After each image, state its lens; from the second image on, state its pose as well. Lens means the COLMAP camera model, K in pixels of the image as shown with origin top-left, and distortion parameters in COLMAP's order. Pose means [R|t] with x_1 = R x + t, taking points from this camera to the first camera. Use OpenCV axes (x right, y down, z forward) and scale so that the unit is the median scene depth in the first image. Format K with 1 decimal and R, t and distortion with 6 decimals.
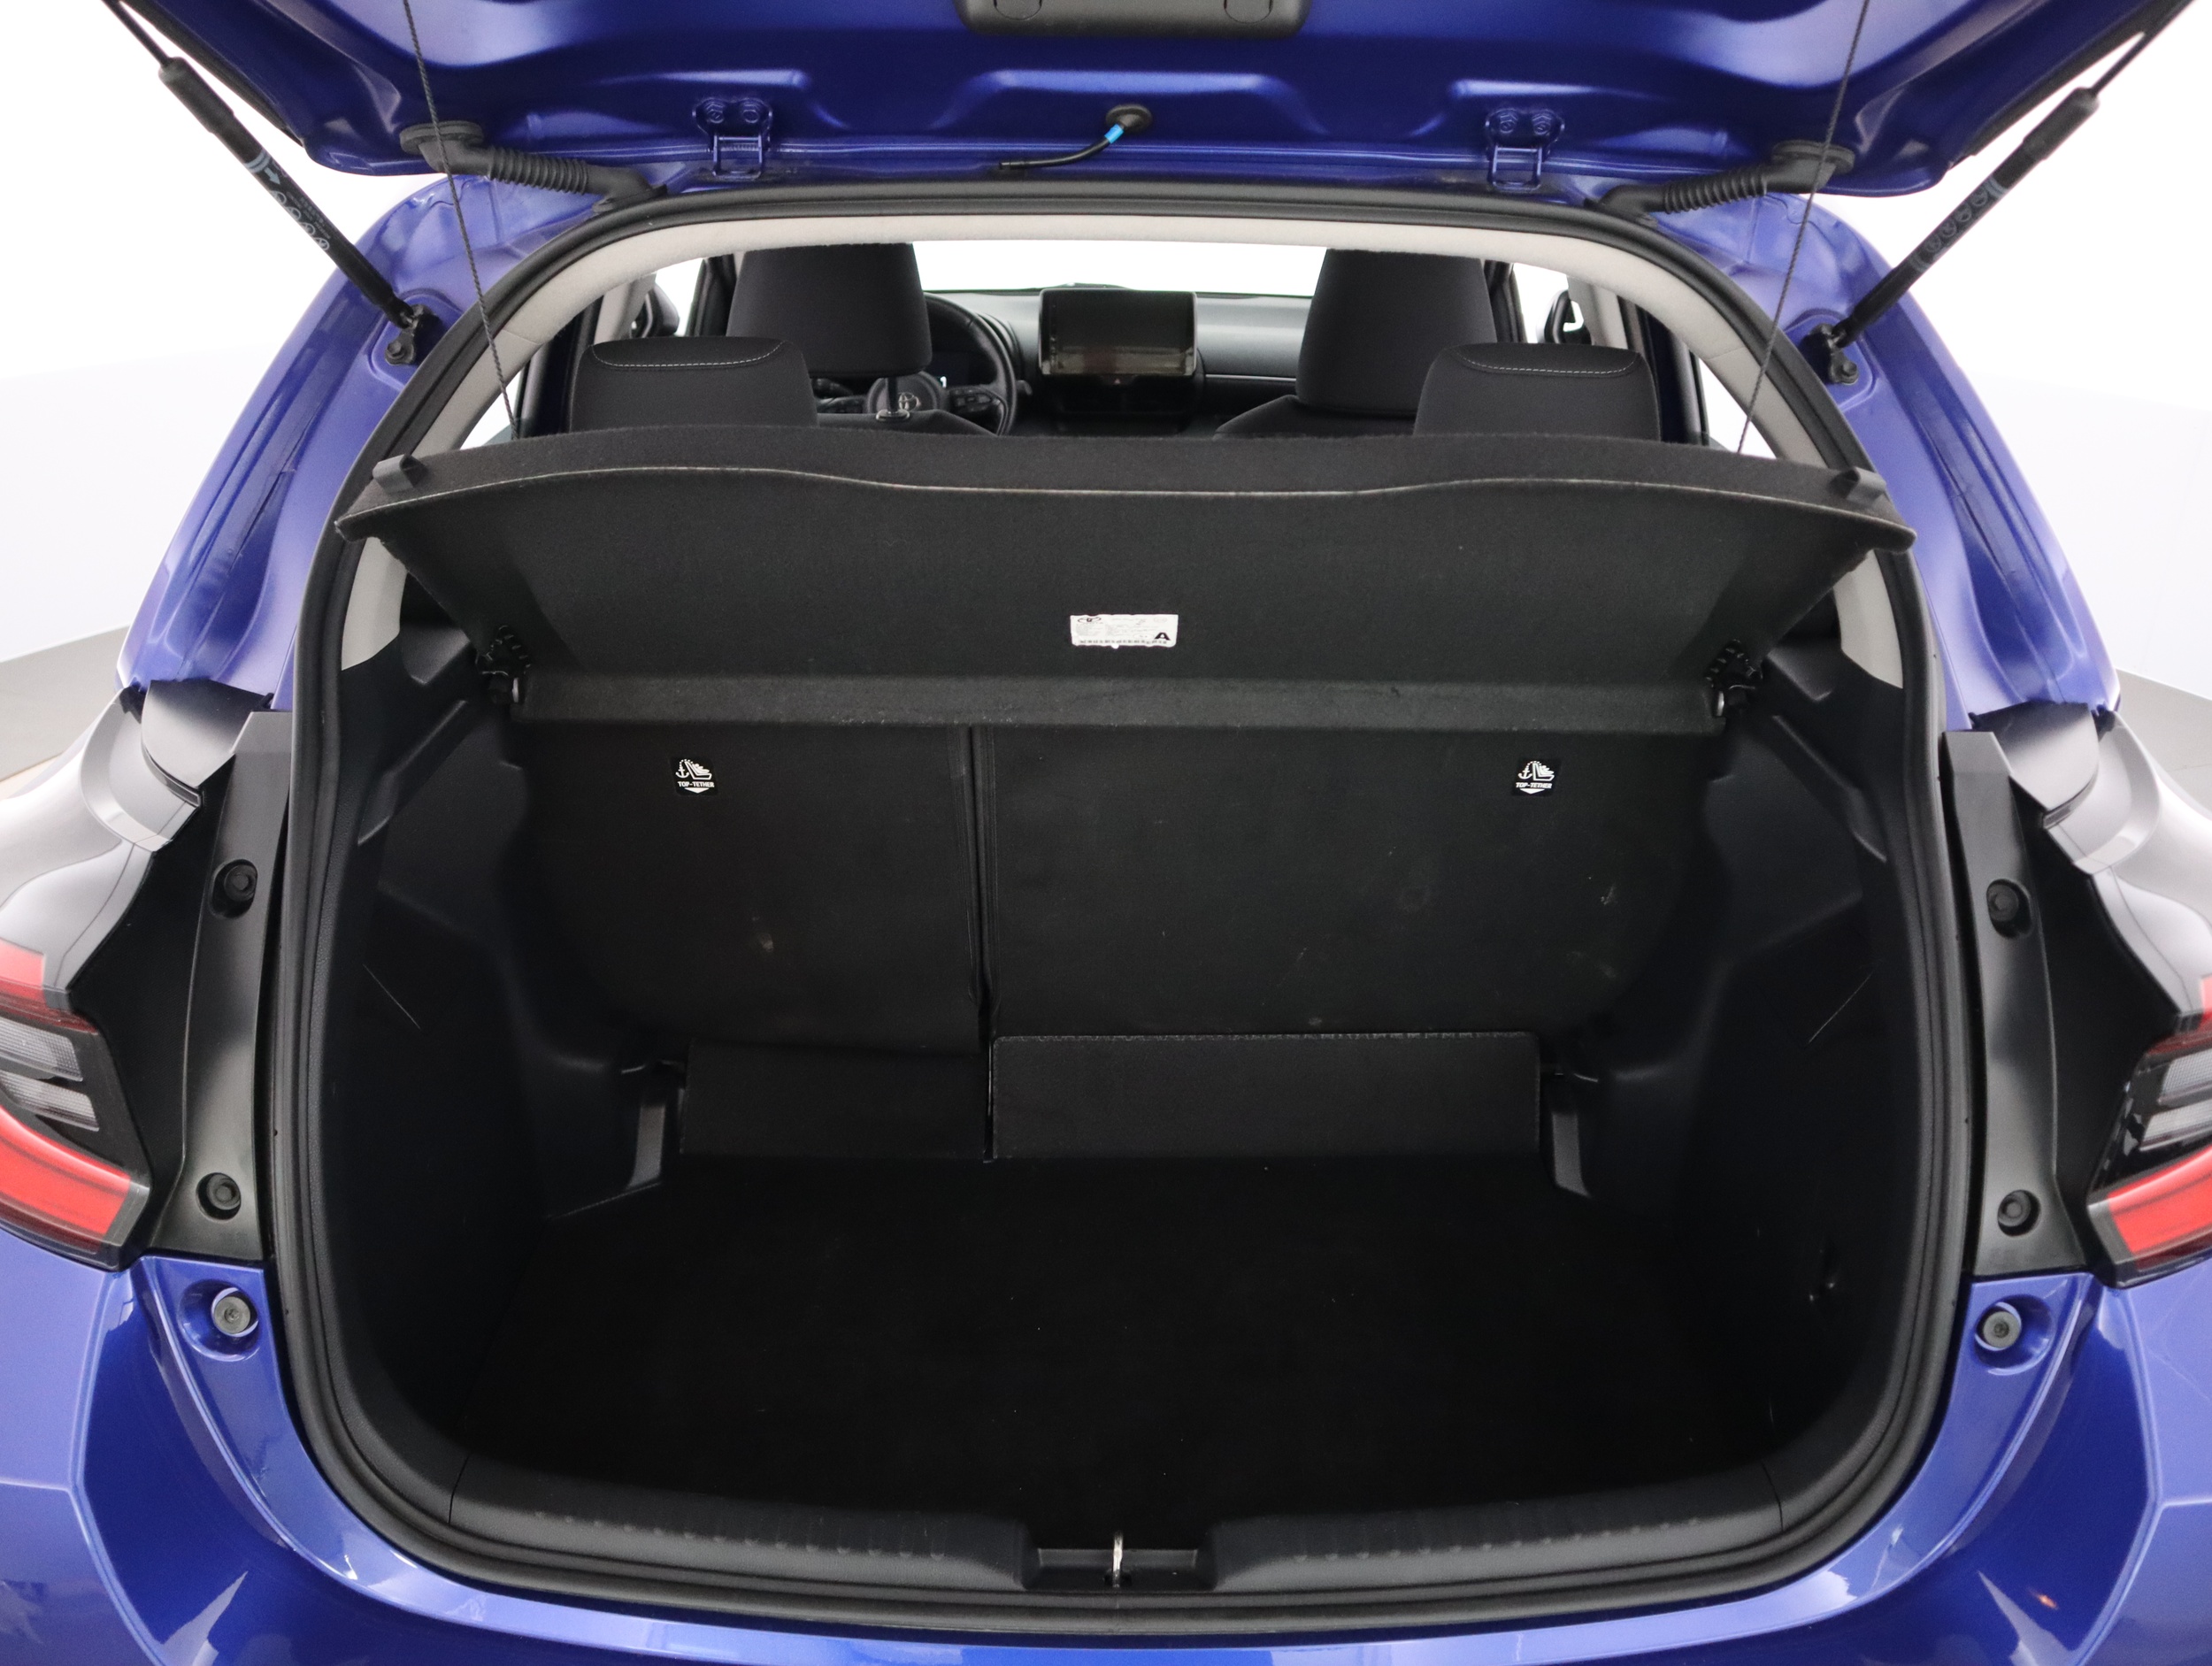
lens RADIAL K [[1665.8, 0, 1106.0], [0, 1665.8, 833.0], [0, 0, 1]] dist [-0.061500, 0.002742]
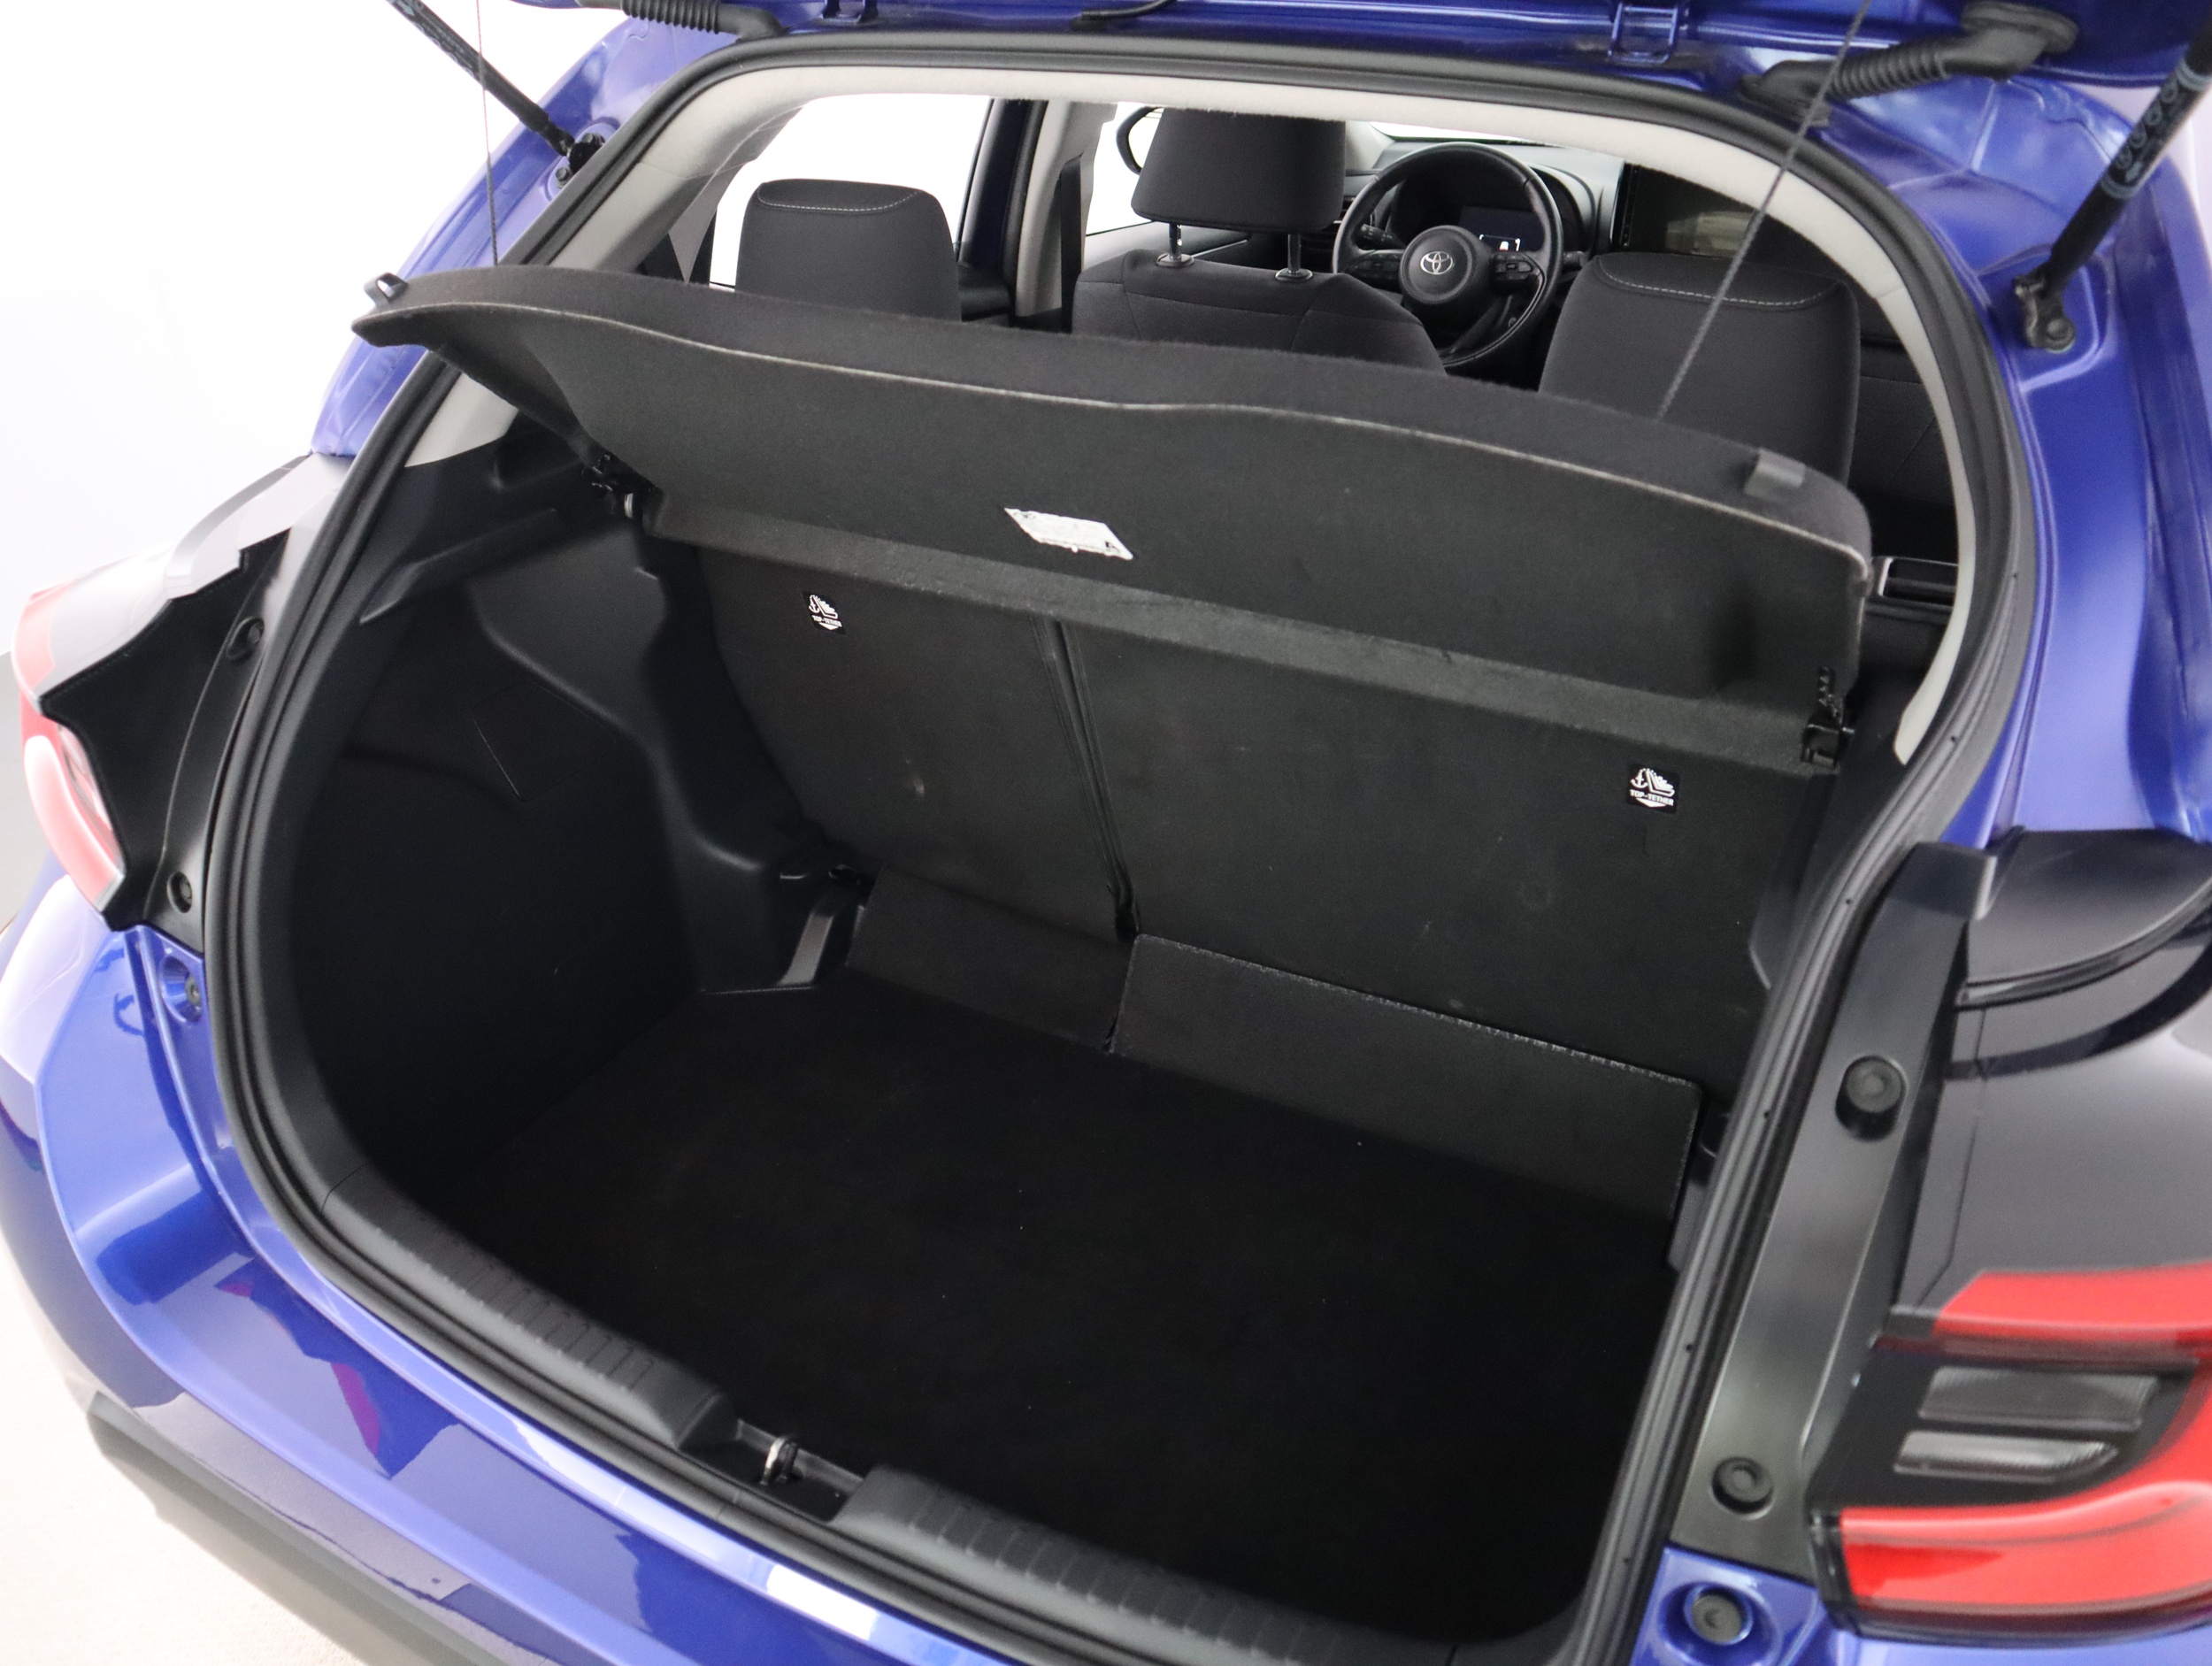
lens RADIAL K [[1668.5, 0, 1106.0], [0, 1668.5, 833.0], [0, 0, 1]] dist [-0.125238, 0.114572]
pose [[0.888506, 0.224097, -0.400421, 0.350398], [-0.186645, 0.973685, 0.130775, -0.068536], [0.419191, -0.041458, 0.906951, 0.137696]]
